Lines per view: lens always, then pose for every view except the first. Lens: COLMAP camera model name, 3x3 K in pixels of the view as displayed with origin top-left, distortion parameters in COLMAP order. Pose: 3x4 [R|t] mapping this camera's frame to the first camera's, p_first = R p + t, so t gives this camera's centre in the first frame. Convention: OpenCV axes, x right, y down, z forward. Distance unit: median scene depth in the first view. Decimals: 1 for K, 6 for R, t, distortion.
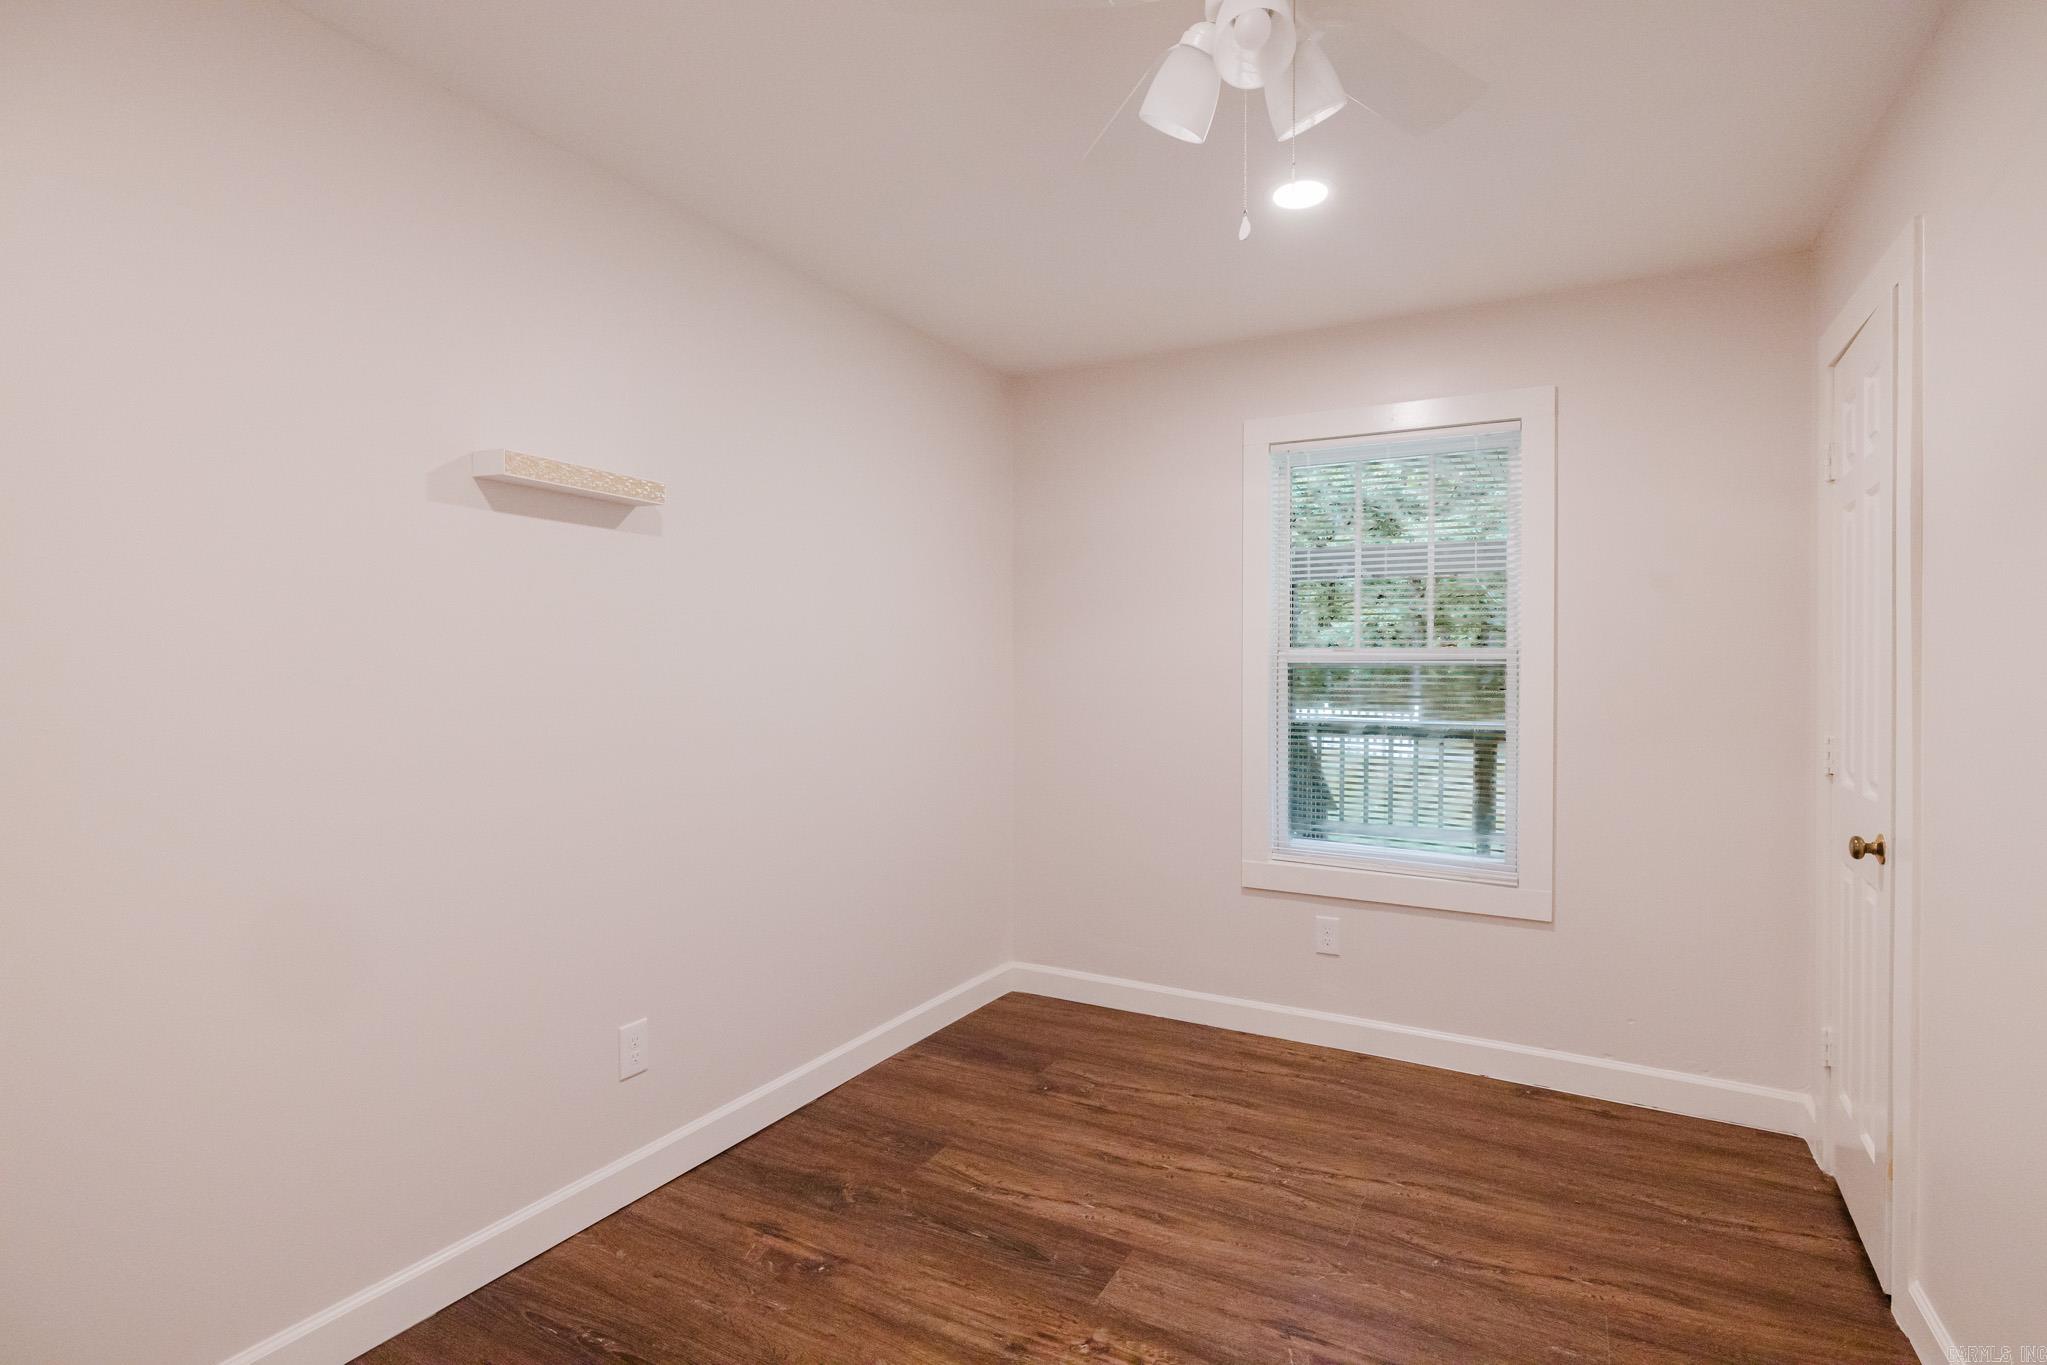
lens RADIAL K [[945.2, 0, 1030.2], [0, 945.2, 678.6], [0, 0, 1]] dist [-0.006418, 0.000878]
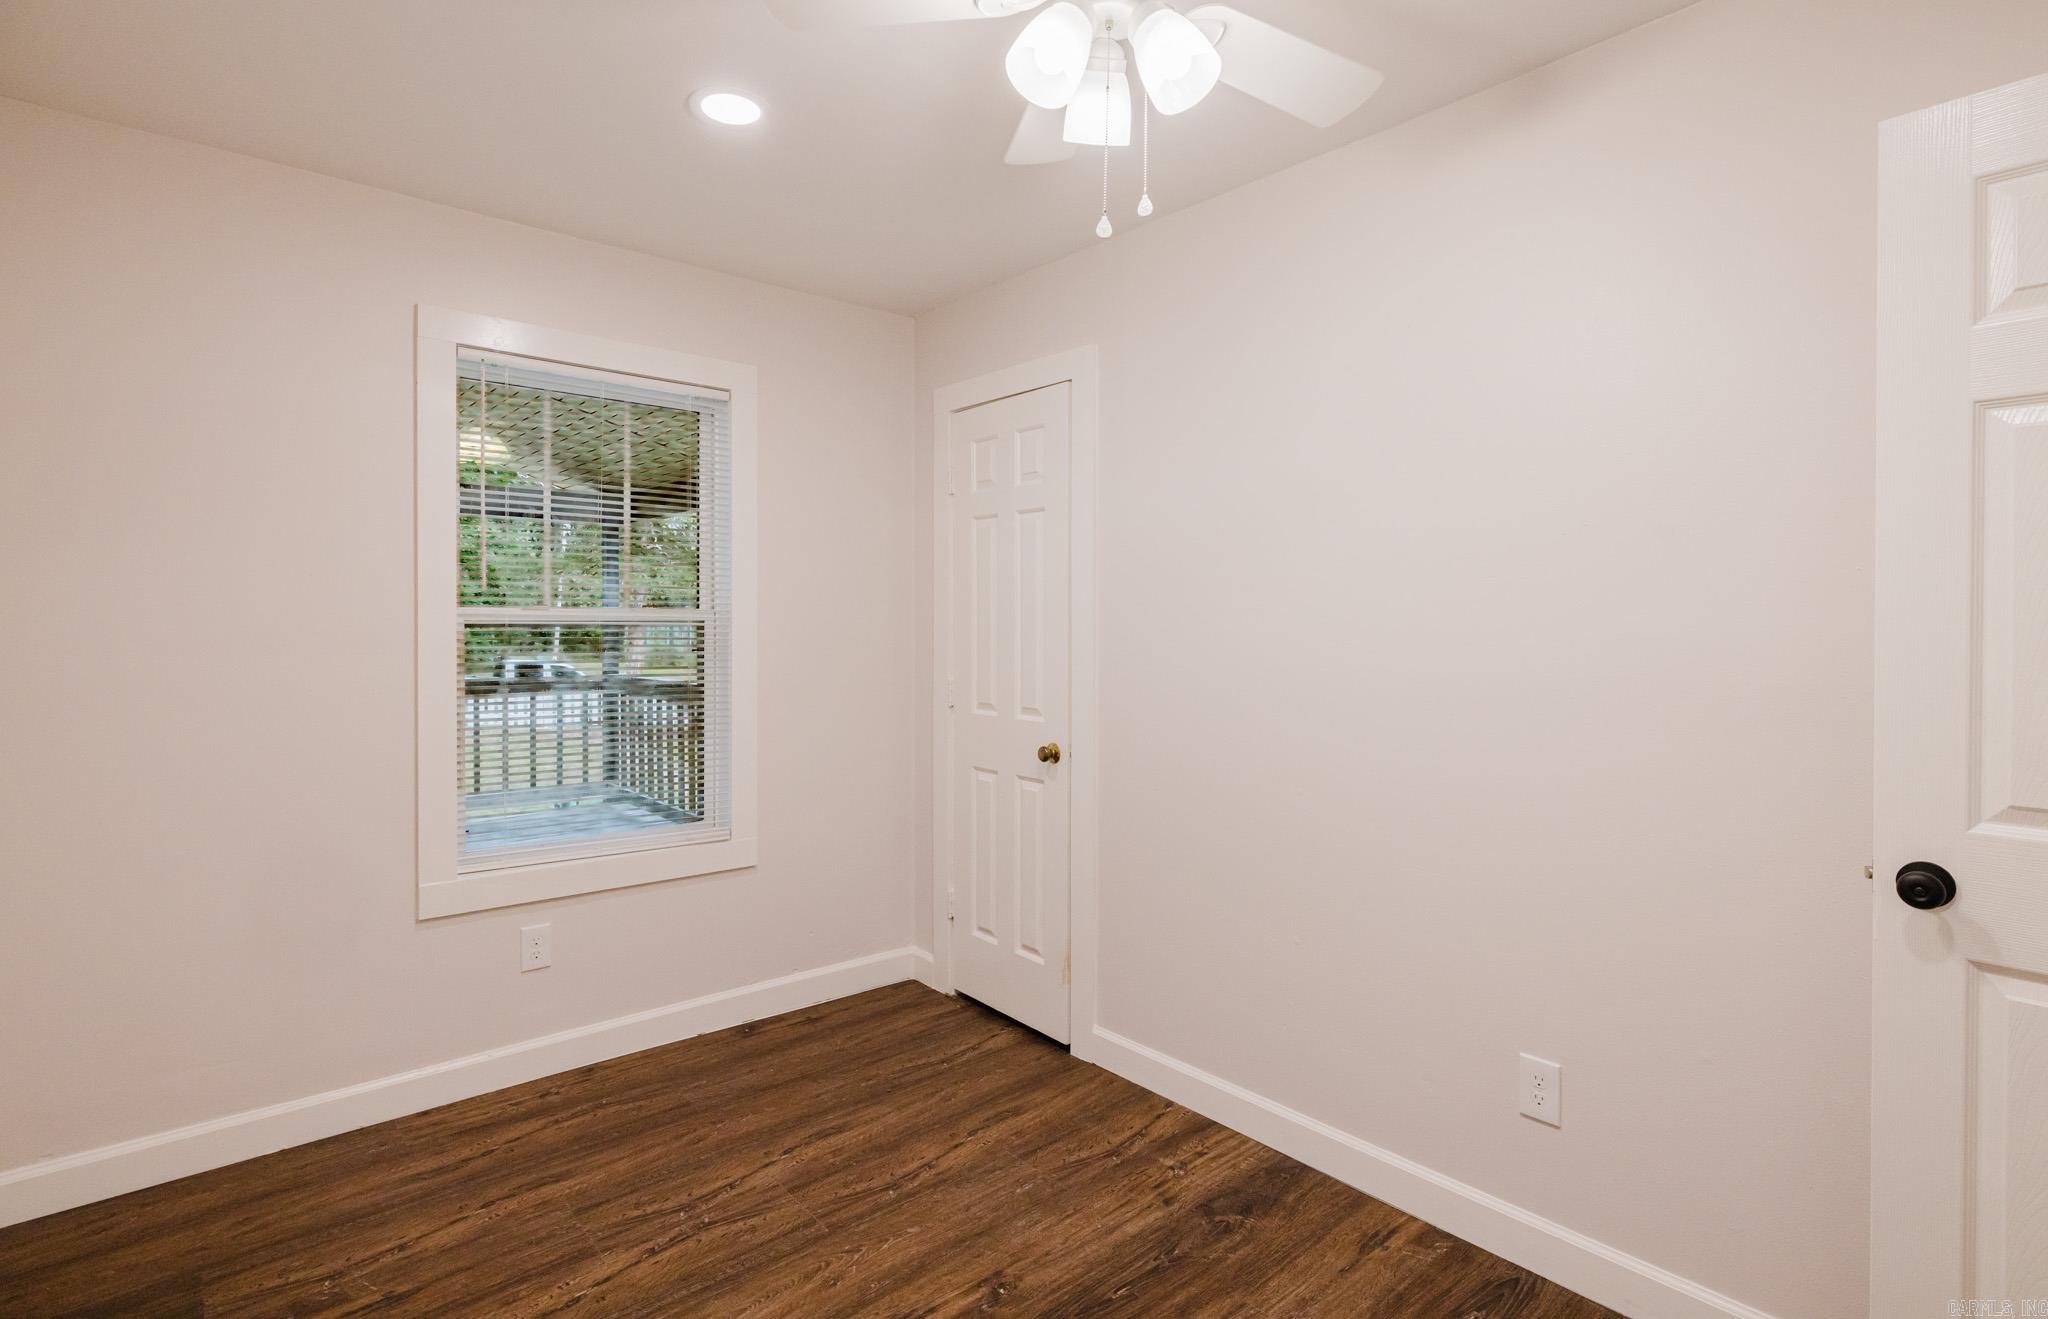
lens RADIAL K [[958.3, 0, 1021.3], [0, 958.3, 641.0], [0, 0, 1]] dist [-0.001837, -0.000632]
pose [[0.374486, -0.016948, 0.927078, -0.403133], [0.002220, 0.999846, 0.017381, -0.020397], [-0.927230, -0.004451, 0.374467, 0.361124]]
